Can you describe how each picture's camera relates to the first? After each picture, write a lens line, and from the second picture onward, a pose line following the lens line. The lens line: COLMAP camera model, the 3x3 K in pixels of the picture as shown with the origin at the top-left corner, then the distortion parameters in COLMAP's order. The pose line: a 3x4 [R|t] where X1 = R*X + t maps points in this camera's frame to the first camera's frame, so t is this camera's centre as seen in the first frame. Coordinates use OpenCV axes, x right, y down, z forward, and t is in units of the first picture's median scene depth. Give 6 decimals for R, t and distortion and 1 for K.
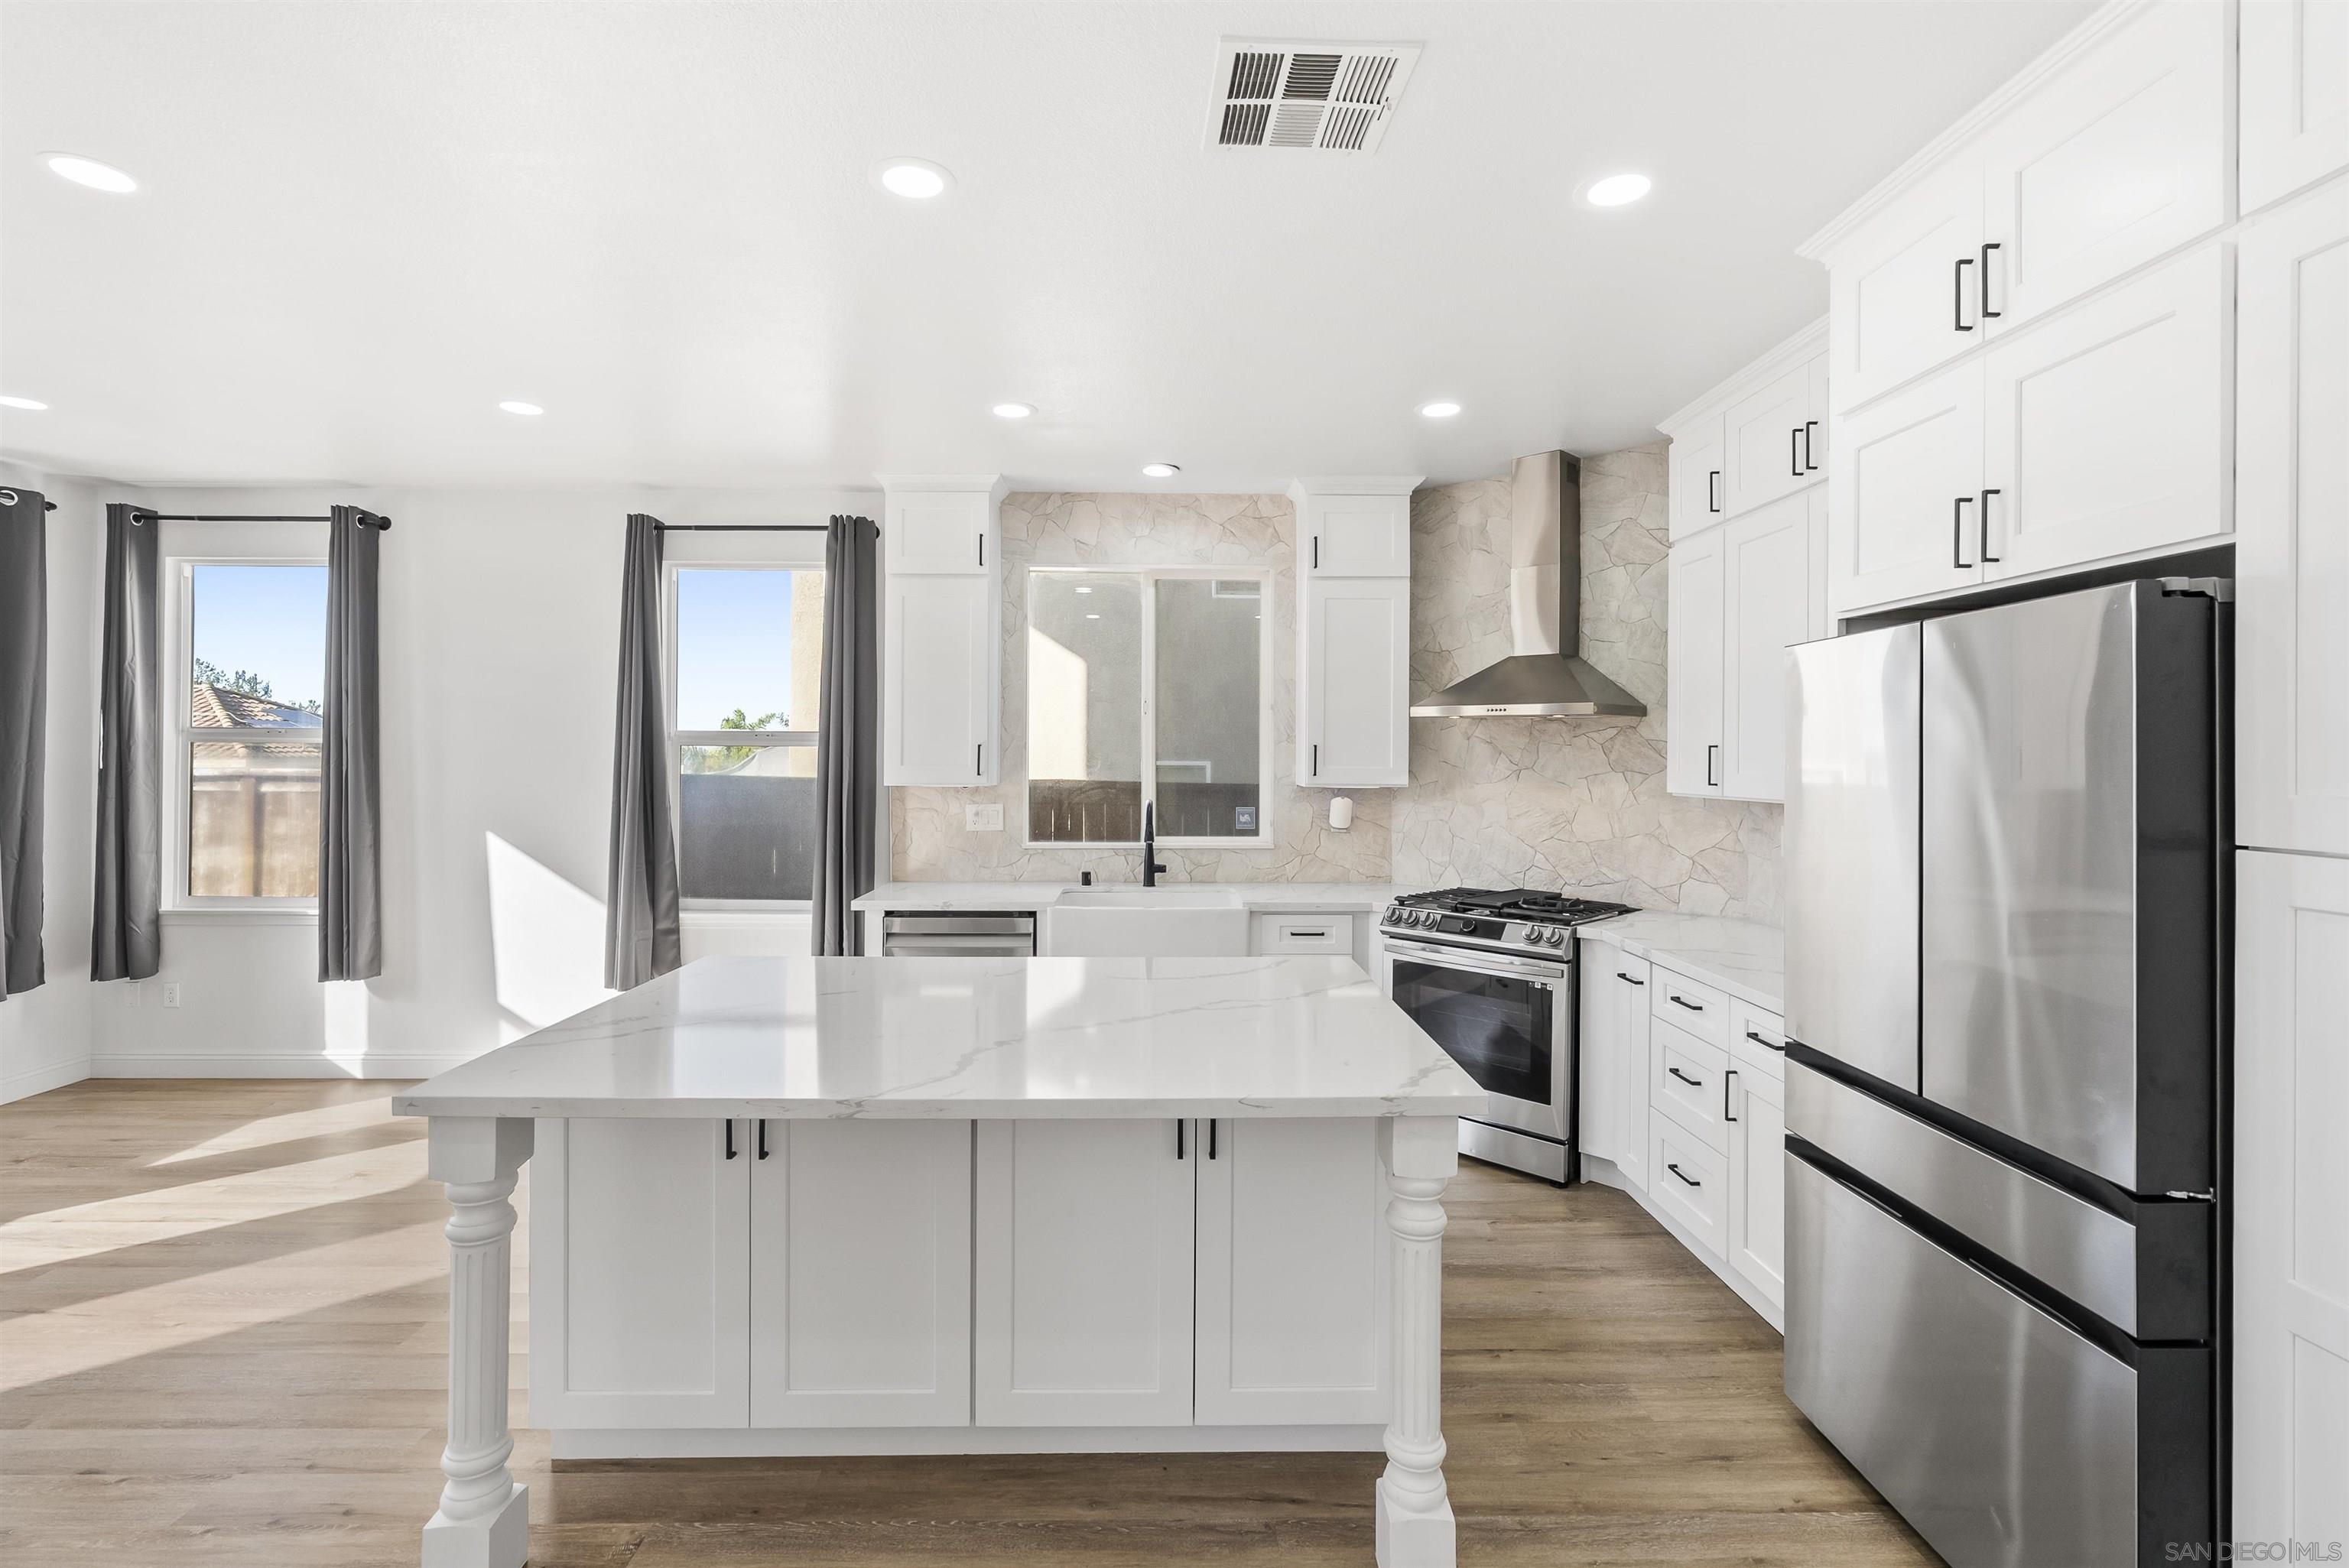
lens RADIAL K [[1066.1, 0, 1171.3], [0, 1066.1, 761.0], [0, 0, 1]] dist [-0.006648, 0.004681]
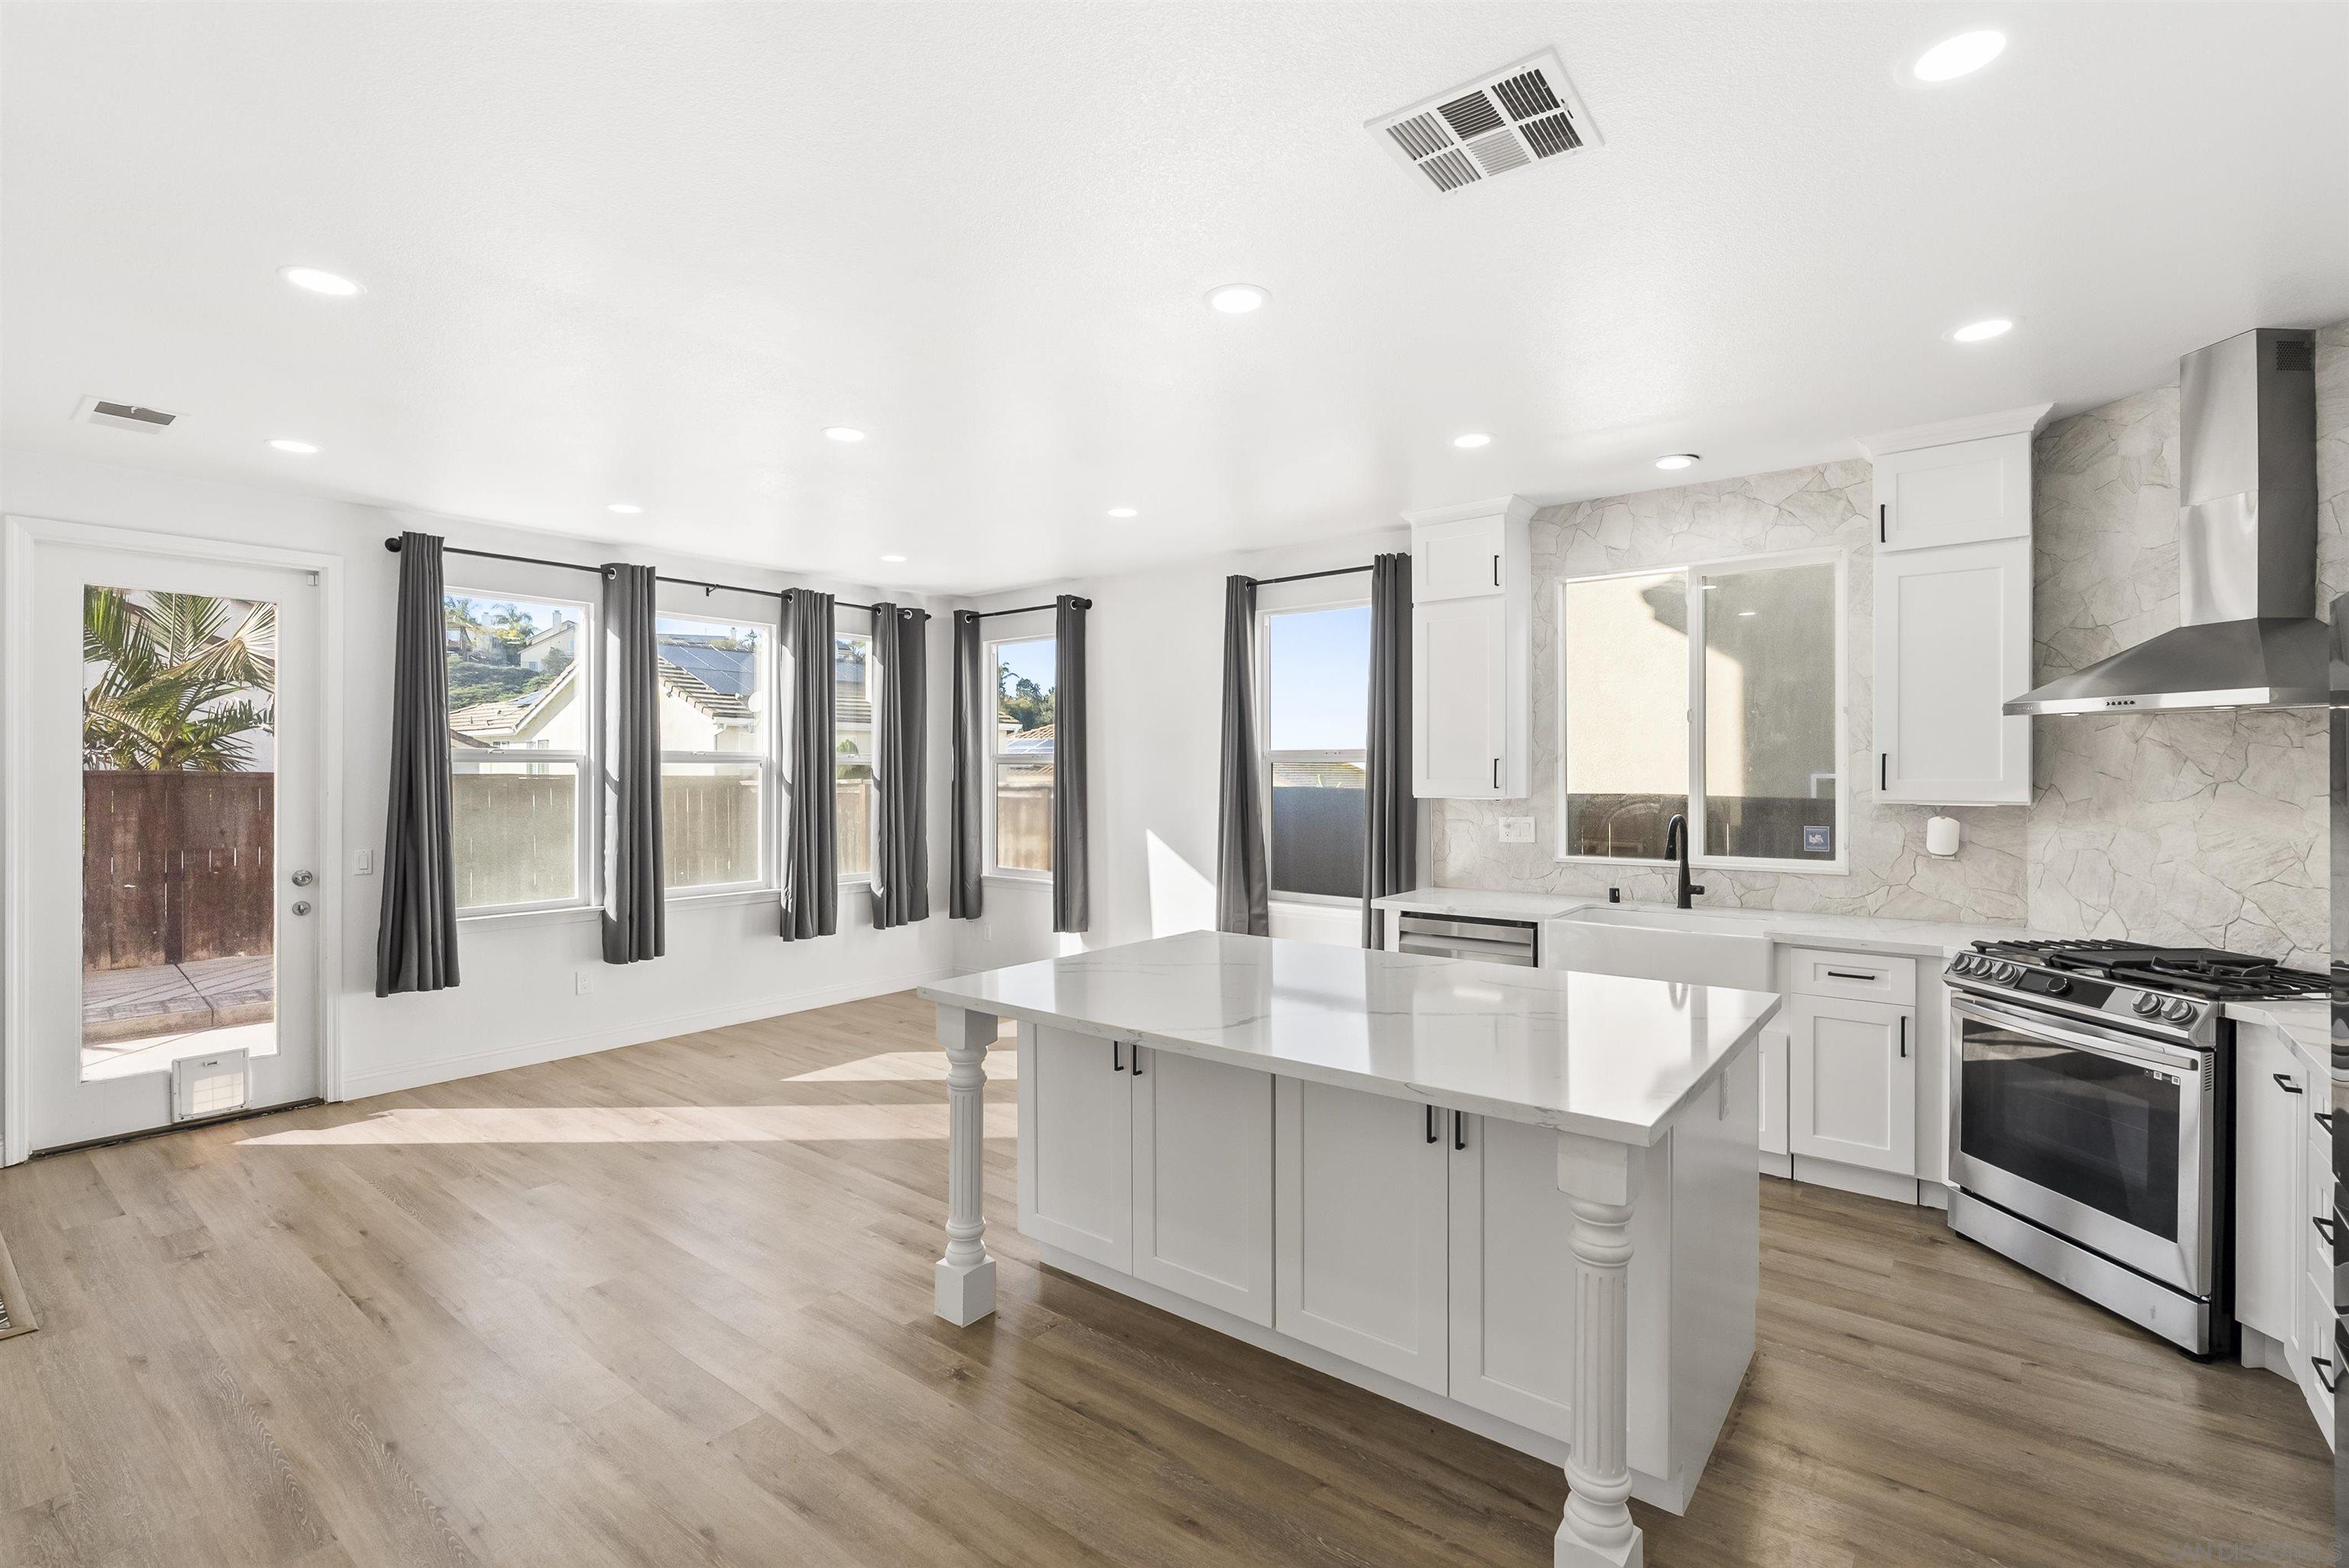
lens RADIAL K [[1066.1, 0, 1182.1], [0, 1066.1, 778.1], [0, 0, 1]] dist [-0.006648, 0.004681]
pose [[0.775281, -0.002399, -0.631611, 0.236845], [0.004116, 0.999991, 0.001255, 0.000952], [0.631603, -0.003573, 0.775284, 0.004012]]
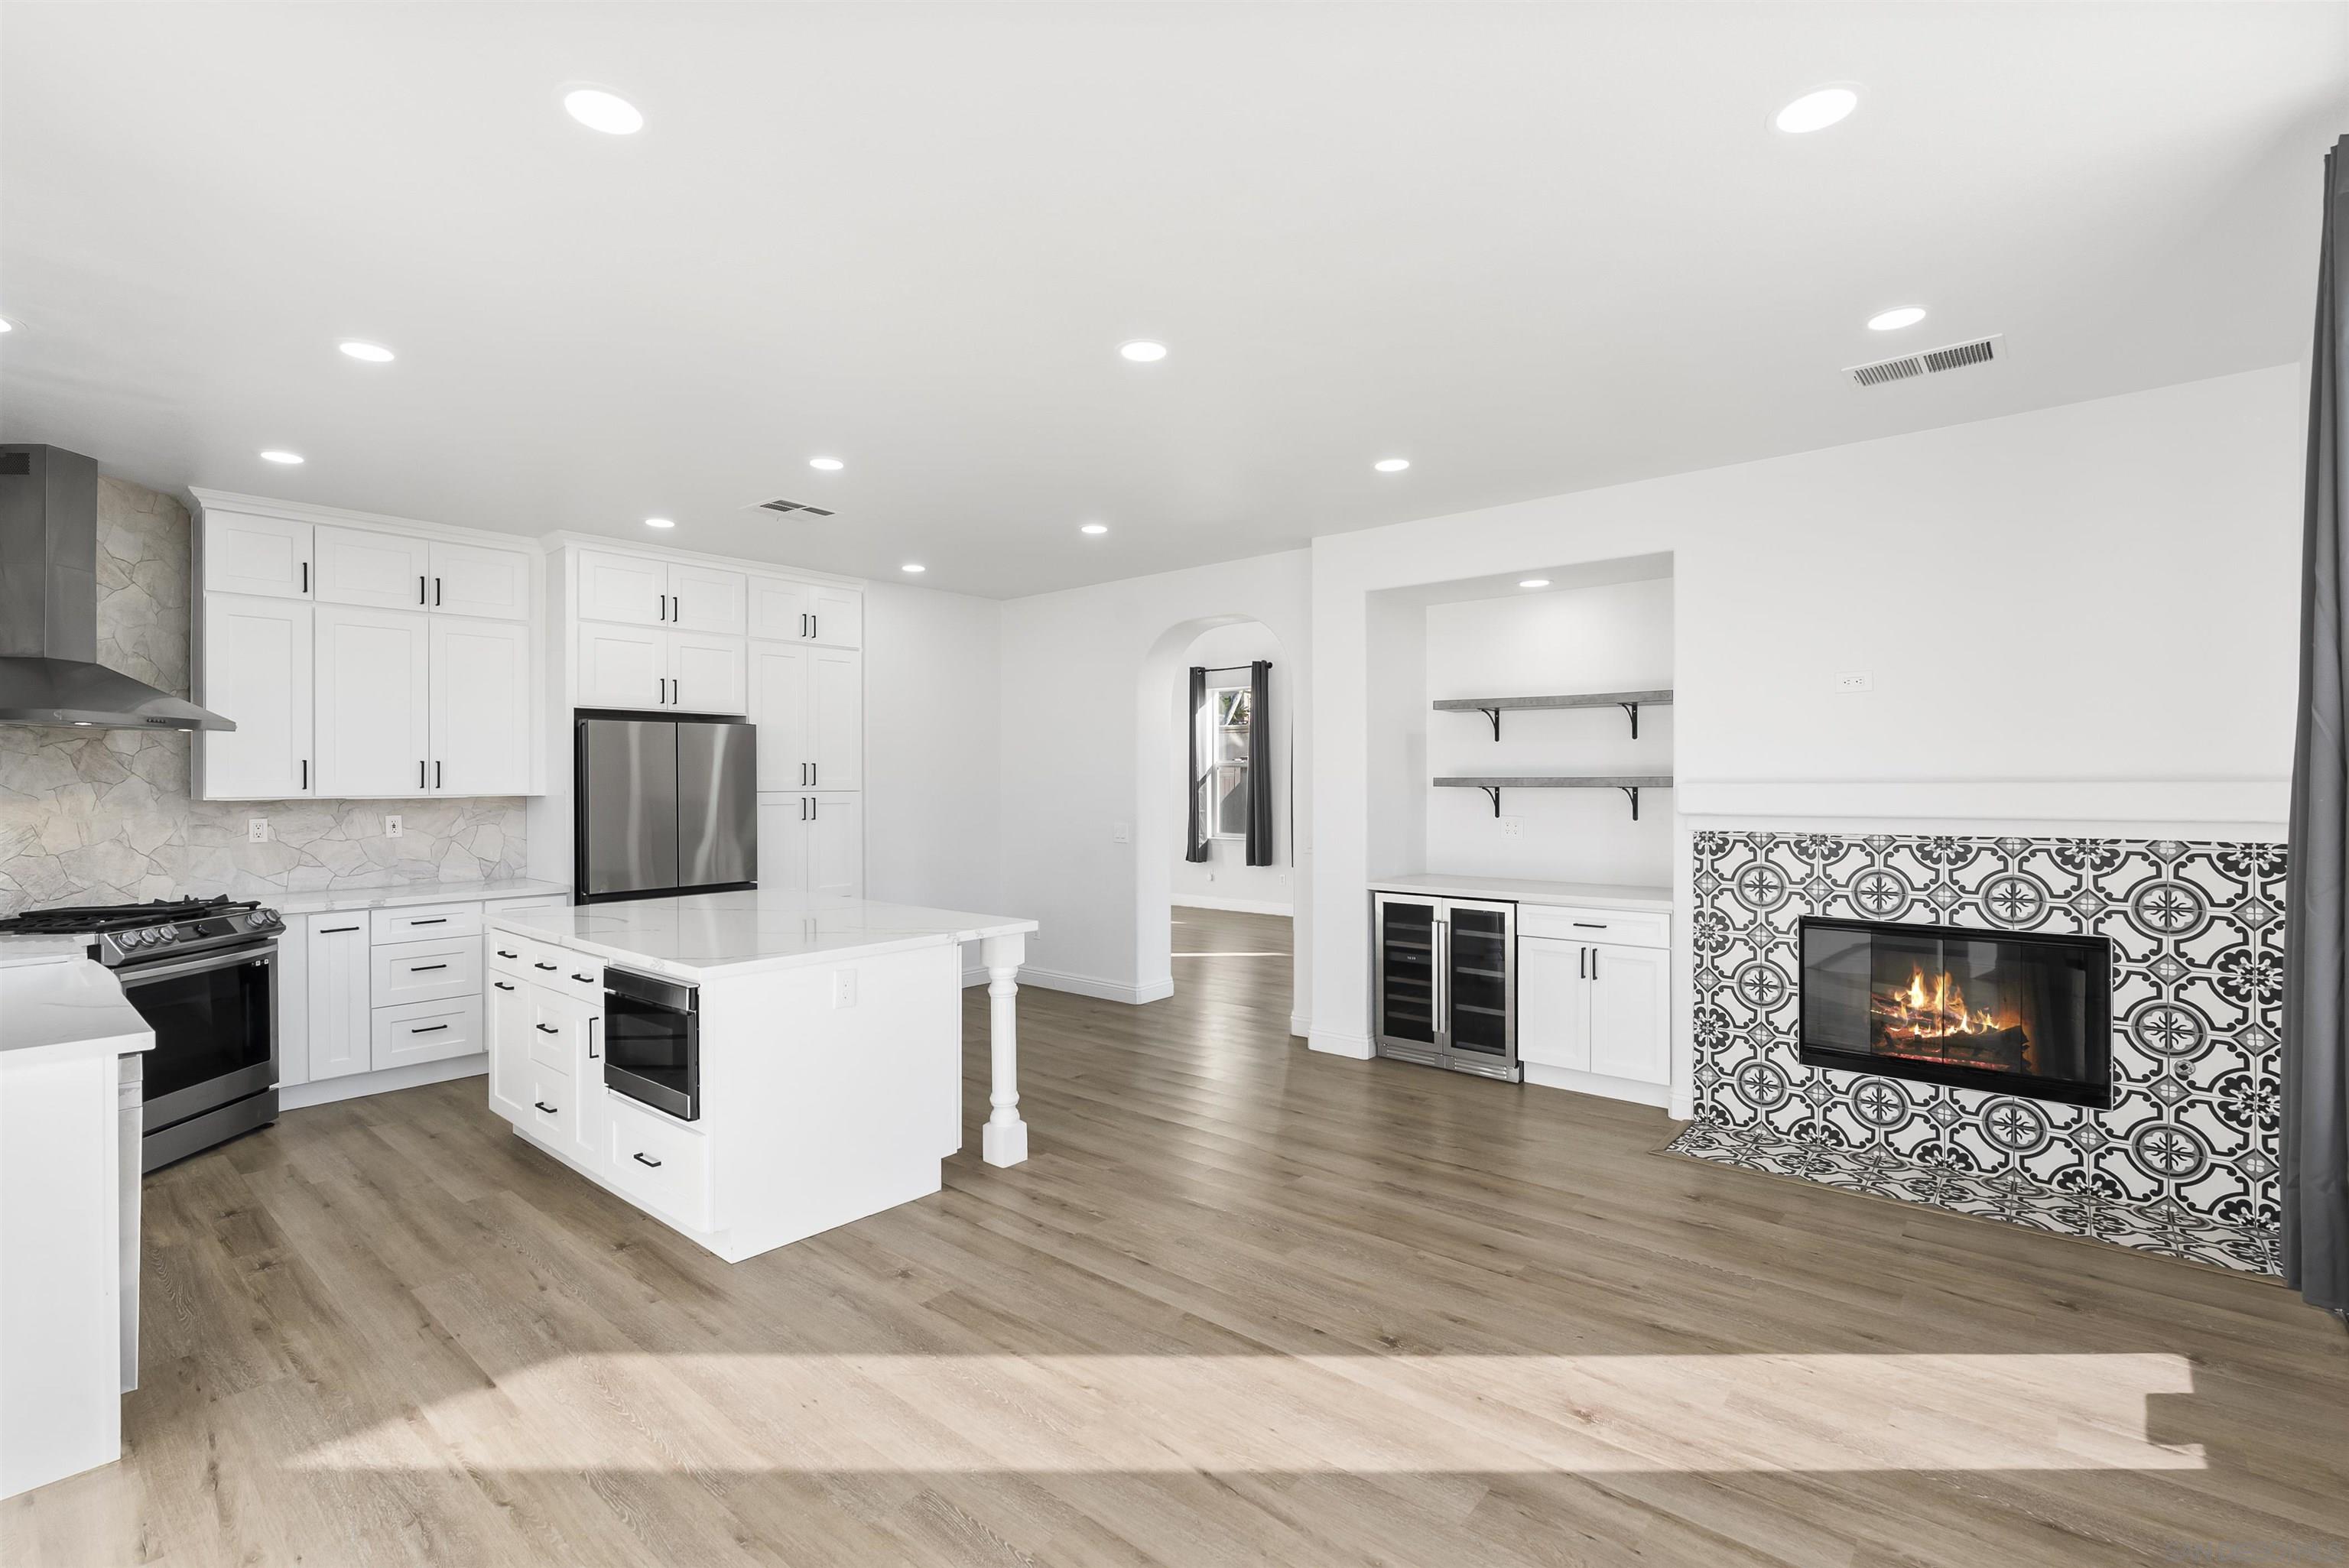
lens RADIAL K [[1066.1, 0, 1157.9], [0, 1066.1, 776.0], [0, 0, 1]] dist [-0.006648, 0.004681]
pose [[-0.736487, -0.000784, 0.676451, -0.960006], [0.003362, 0.999983, 0.004820, 0.002542], [-0.676444, 0.005825, -0.736471, 0.978745]]
